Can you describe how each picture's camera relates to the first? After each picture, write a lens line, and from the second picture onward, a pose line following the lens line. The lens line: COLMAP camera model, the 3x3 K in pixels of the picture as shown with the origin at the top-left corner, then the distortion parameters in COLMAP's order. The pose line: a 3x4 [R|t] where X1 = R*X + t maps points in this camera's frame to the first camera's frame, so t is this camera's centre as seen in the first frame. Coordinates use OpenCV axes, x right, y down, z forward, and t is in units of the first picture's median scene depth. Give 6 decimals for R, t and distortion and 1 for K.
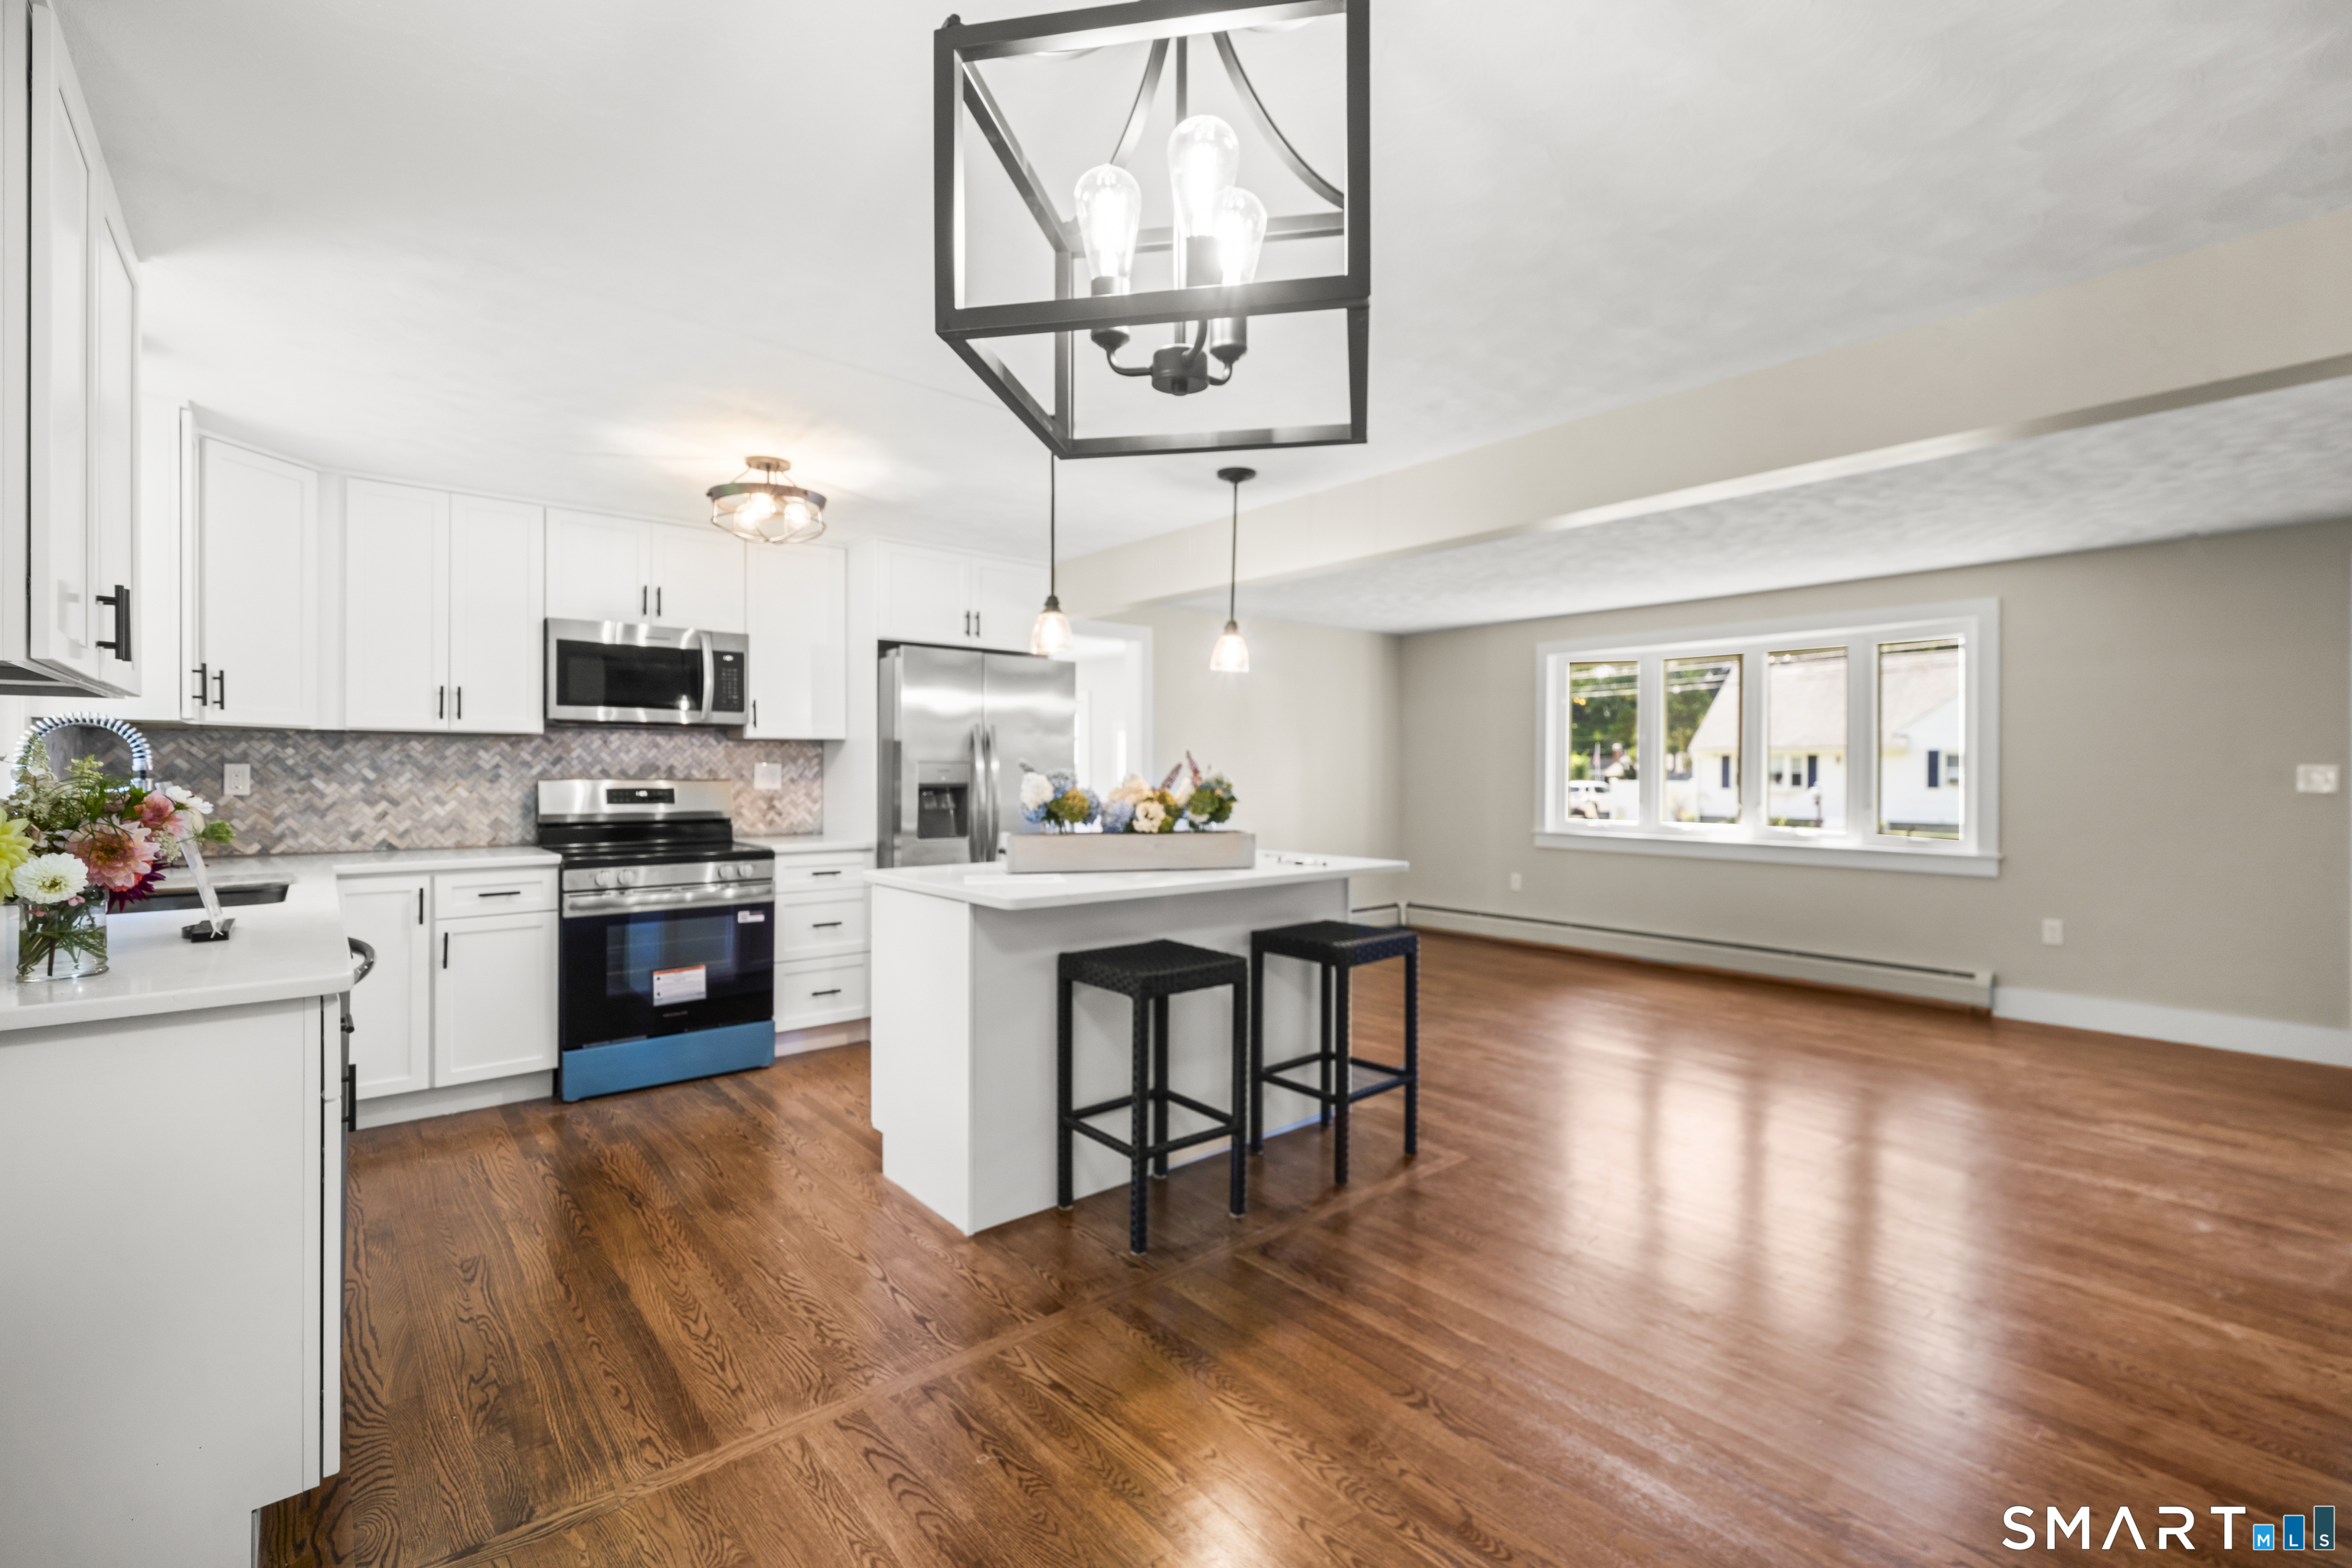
lens RADIAL K [[1040.8, 0, 1179.7], [0, 1040.8, 768.1], [0, 0, 1]] dist [0.002527, -0.000069]
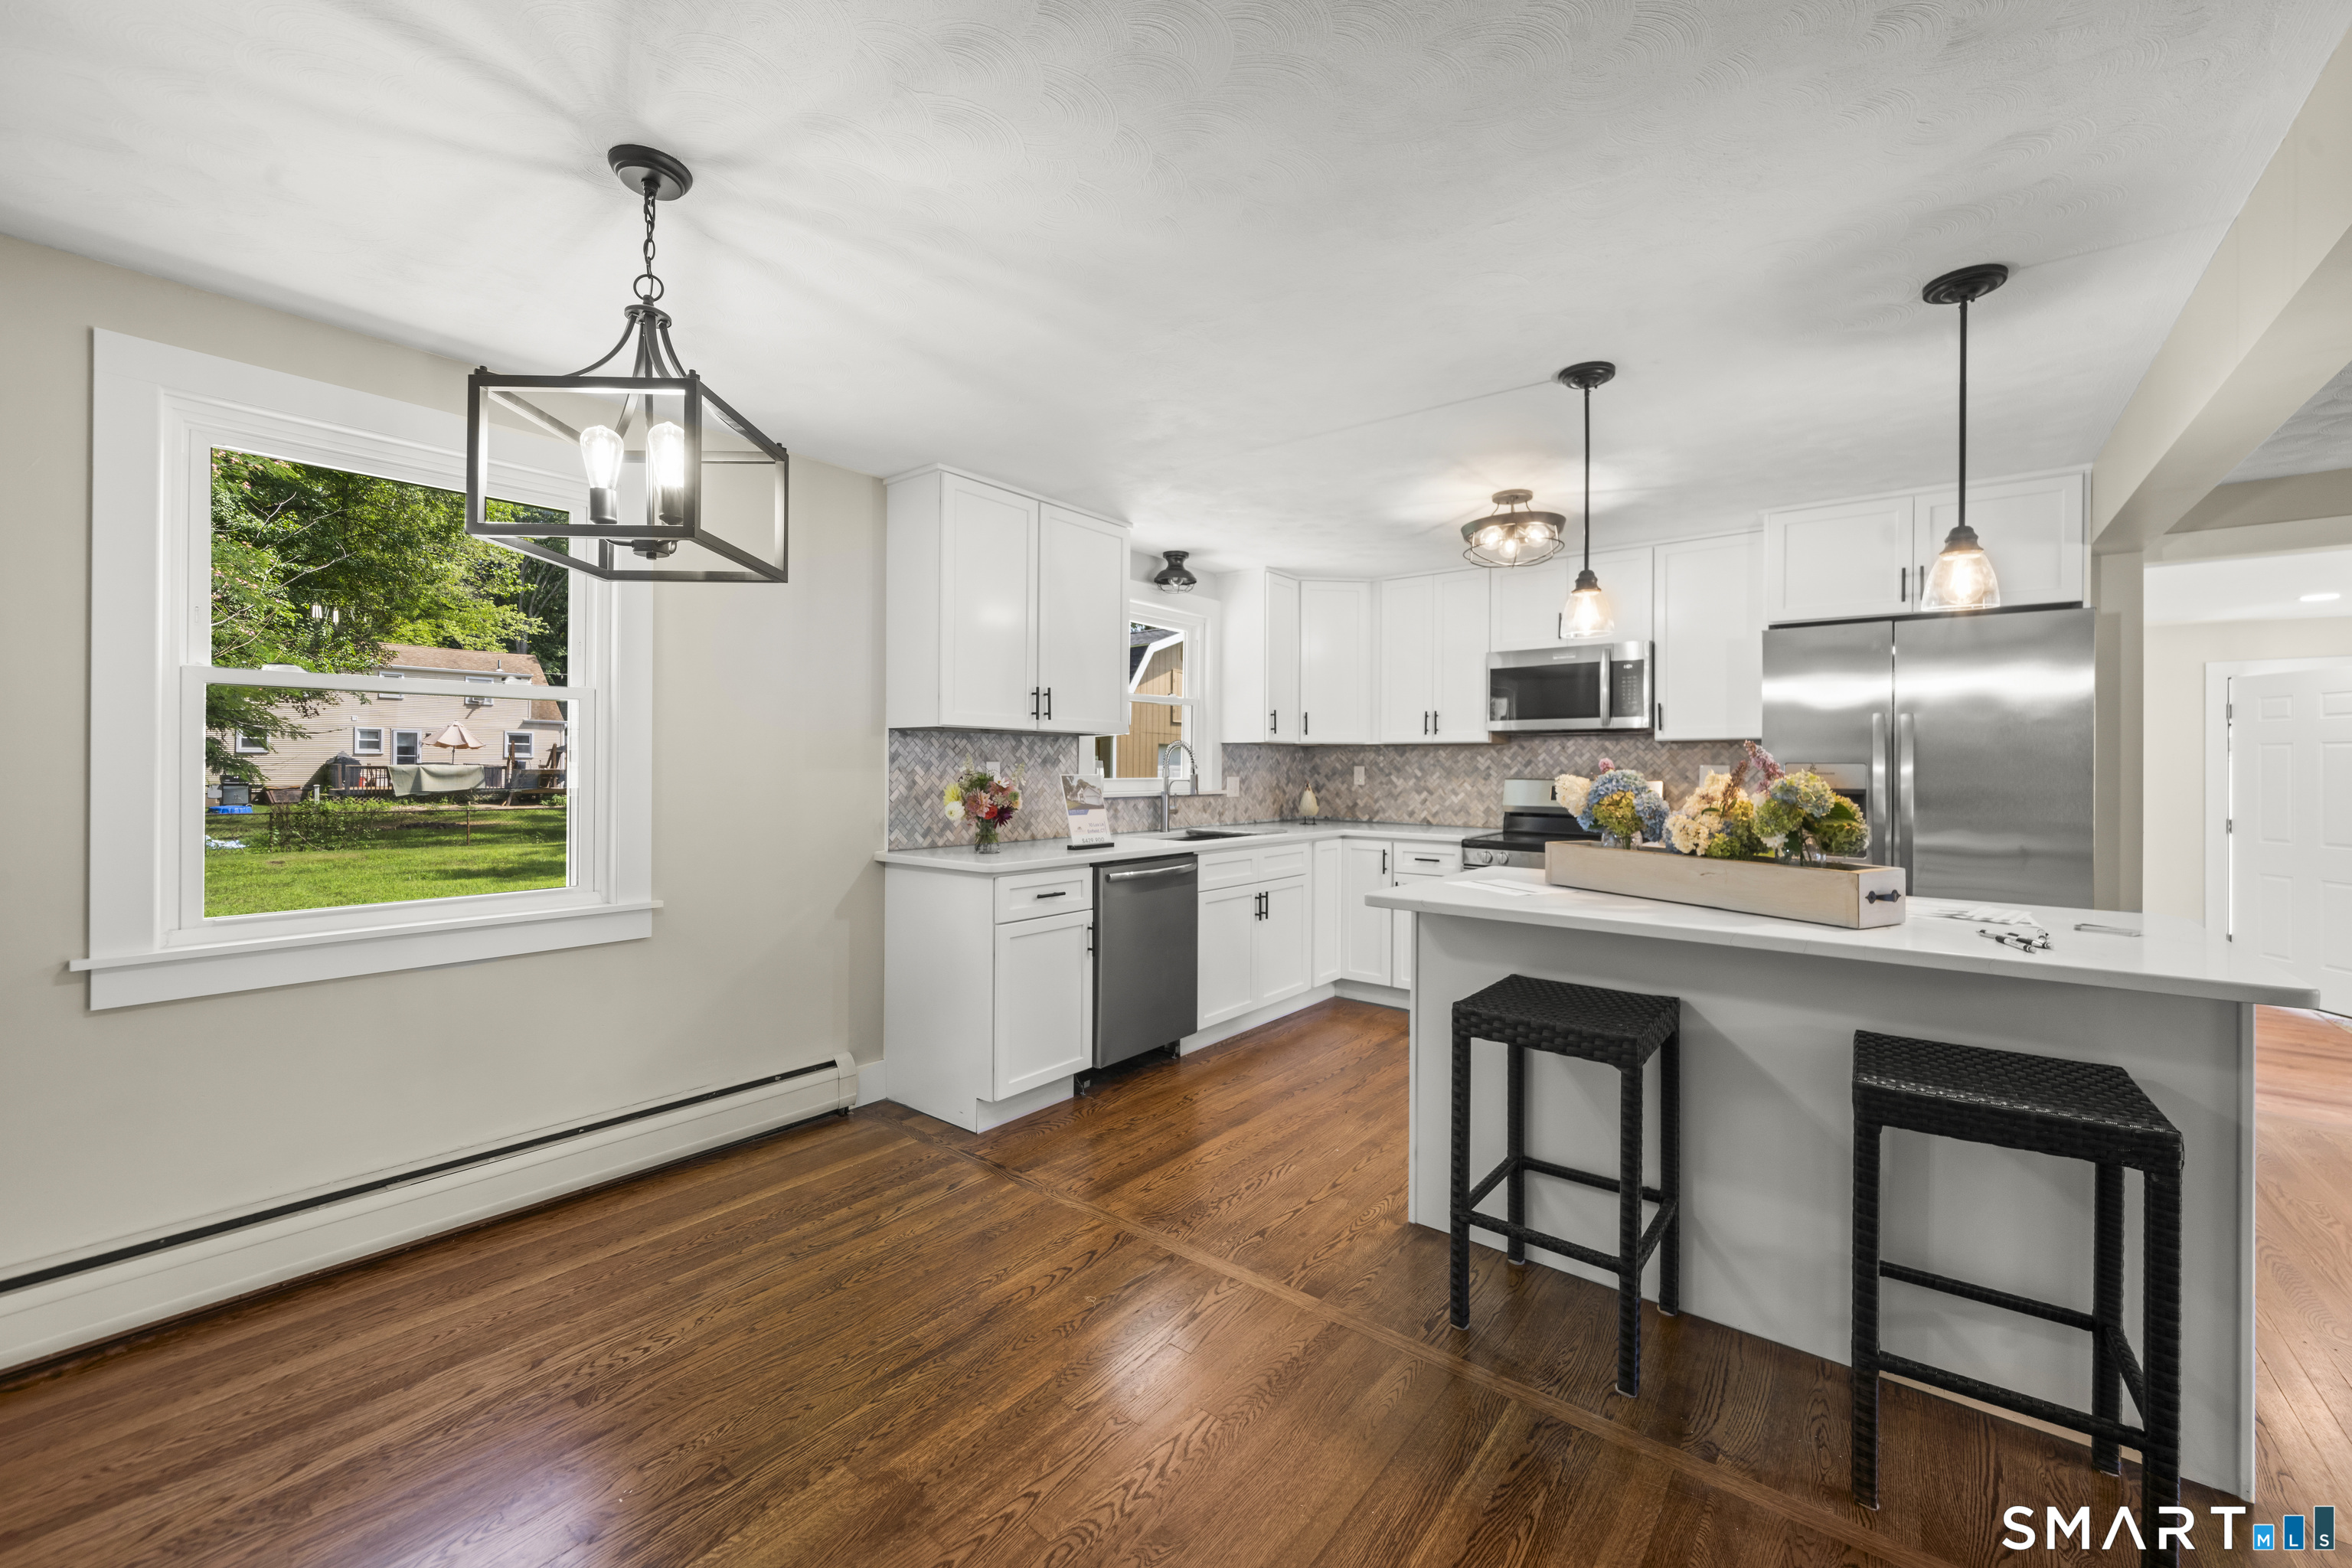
lens RADIAL K [[919.4, 0, 1184.5], [0, 919.4, 762.9], [0, 0, 1]] dist [-0.000486, 0.000094]
pose [[0.192649, -0.004247, -0.981258, 0.455672], [-0.003601, 0.999981, -0.005035, -0.000837], [0.981261, 0.004504, 0.192630, 0.420906]]
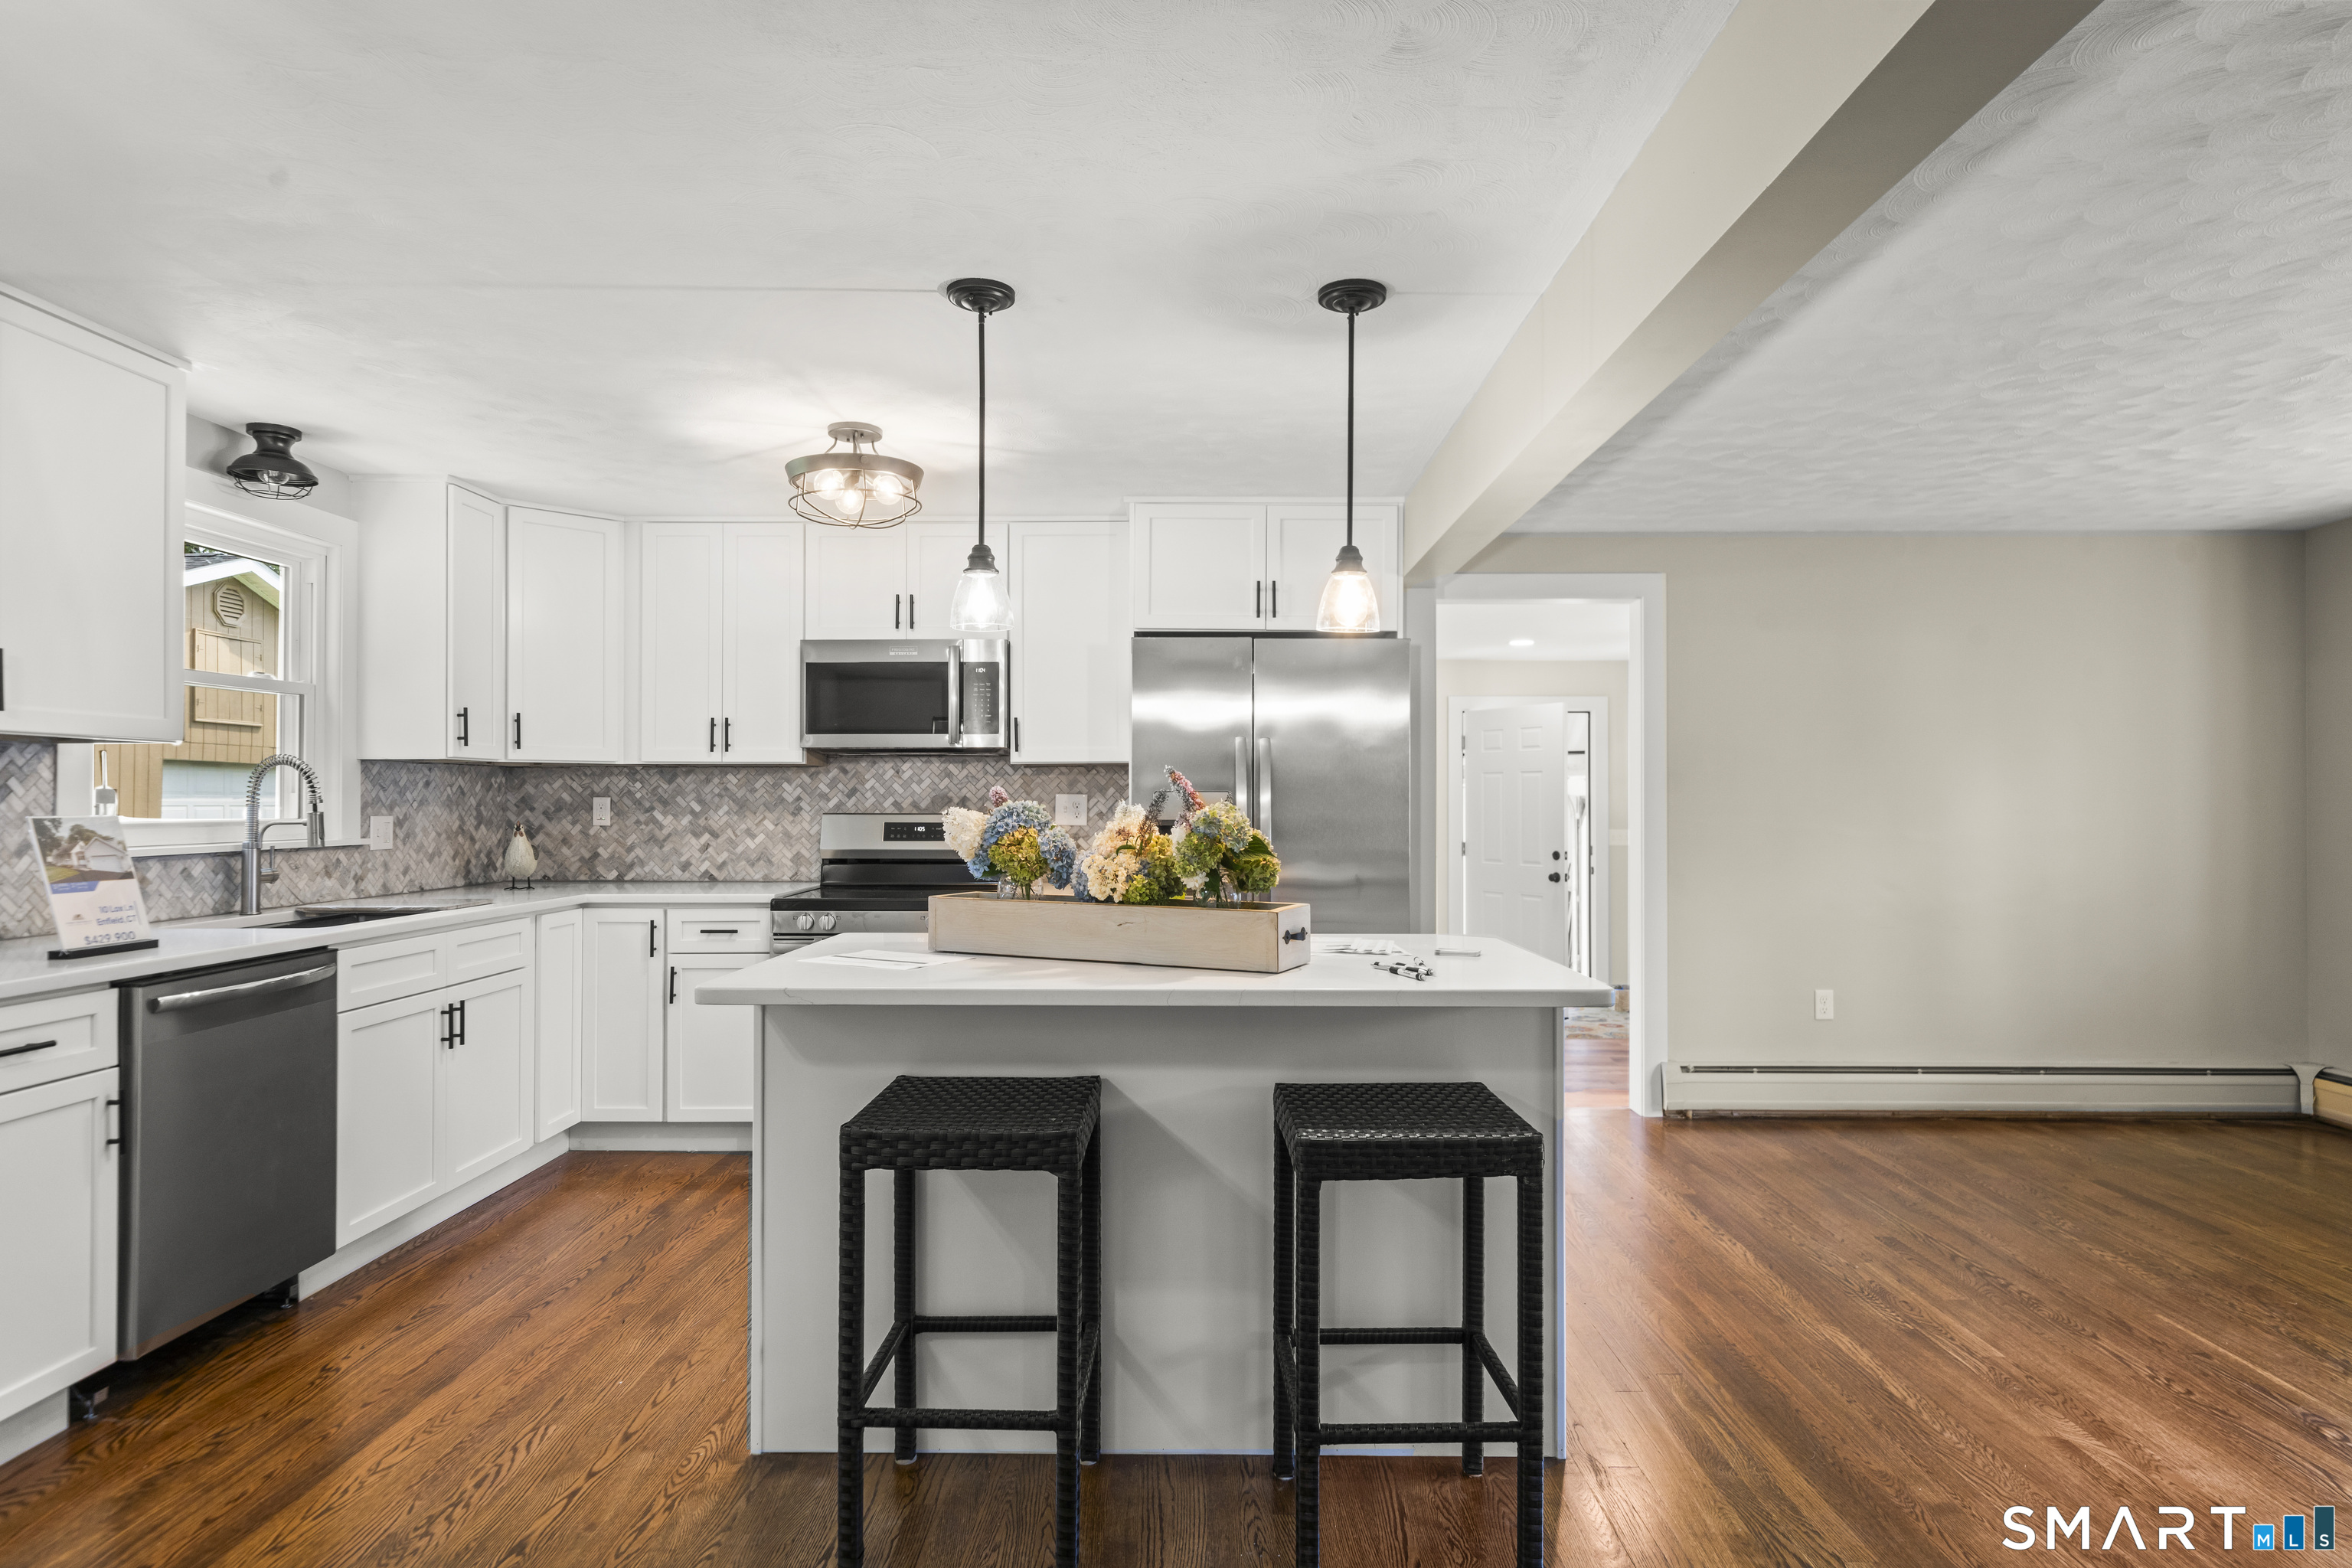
lens RADIAL K [[1270.9, 0, 1182.8], [0, 1270.9, 789.2], [0, 0, 1]] dist [0.001124, 0.002808]
pose [[0.752476, -0.006700, -0.658586, 0.419607], [0.002542, 0.999970, -0.007269, -0.001178], [0.658615, 0.003796, 0.752471, 0.372852]]
